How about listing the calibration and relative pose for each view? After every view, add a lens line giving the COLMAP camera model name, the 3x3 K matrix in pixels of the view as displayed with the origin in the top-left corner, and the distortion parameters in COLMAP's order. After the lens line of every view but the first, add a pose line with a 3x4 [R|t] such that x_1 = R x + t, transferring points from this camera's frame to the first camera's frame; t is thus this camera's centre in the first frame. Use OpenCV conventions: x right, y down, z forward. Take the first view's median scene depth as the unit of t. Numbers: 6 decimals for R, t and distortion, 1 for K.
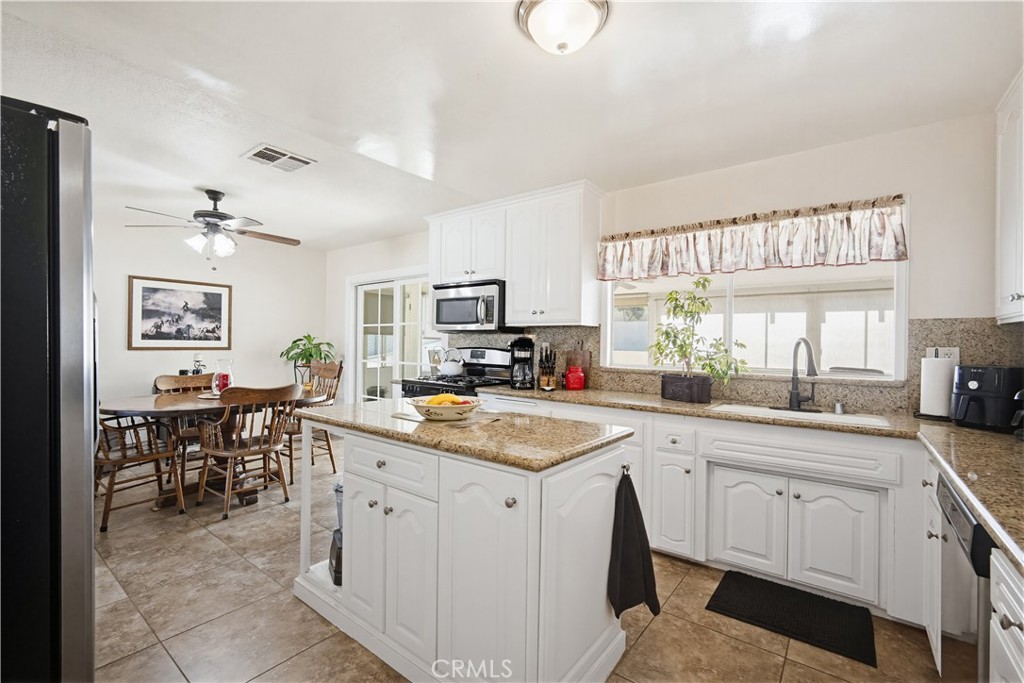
lens RADIAL K [[441.6, 0, 510.5], [0, 441.6, 342.9], [0, 0, 1]] dist [-0.006889, 0.000870]
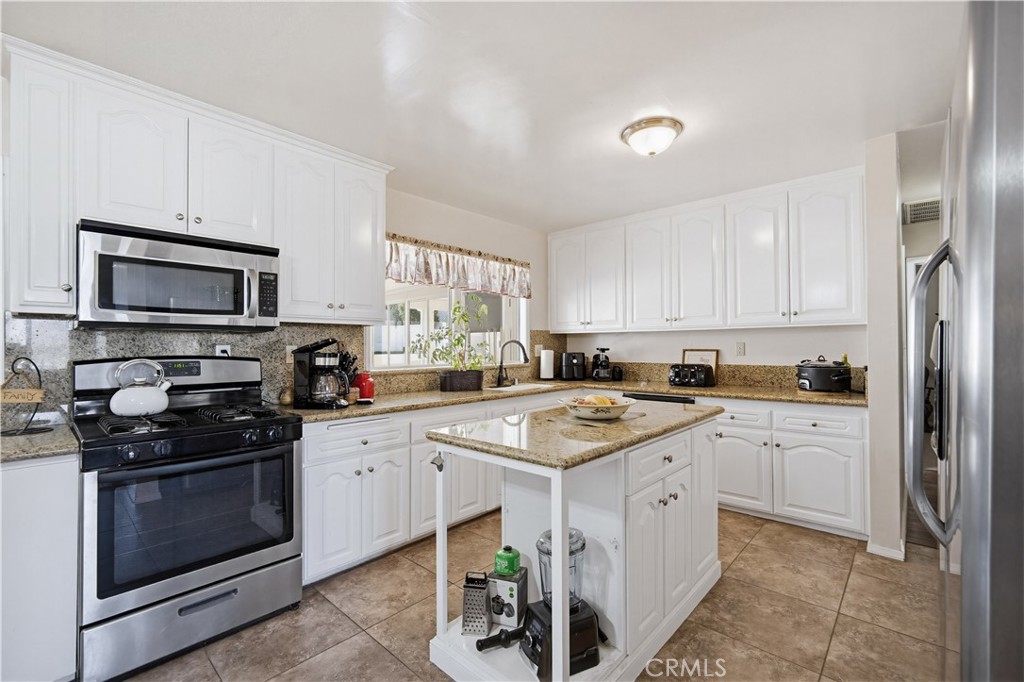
lens RADIAL K [[441.6, 0, 510.5], [0, 441.6, 342.4], [0, 0, 1]] dist [-0.006889, 0.000870]
pose [[0.088720, -0.007135, 0.996031, -0.727207], [0.005123, 0.999964, 0.006707, -0.010353], [-0.996043, 0.004508, 0.088753, 0.674460]]
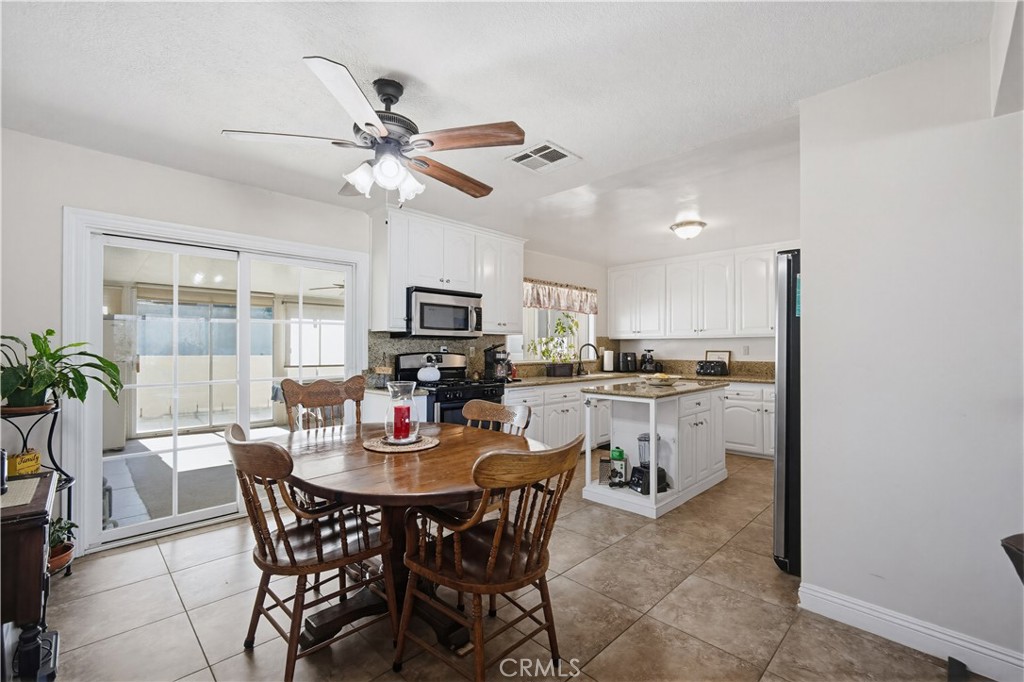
lens RADIAL K [[441.6, 0, 510.5], [0, 441.6, 342.4], [0, 0, 1]] dist [-0.006889, 0.000870]
pose [[0.133044, -0.002724, 0.991106, -1.348188], [0.000818, 0.999996, 0.002638, -0.019454], [-0.991110, 0.000459, 0.133045, 0.855372]]
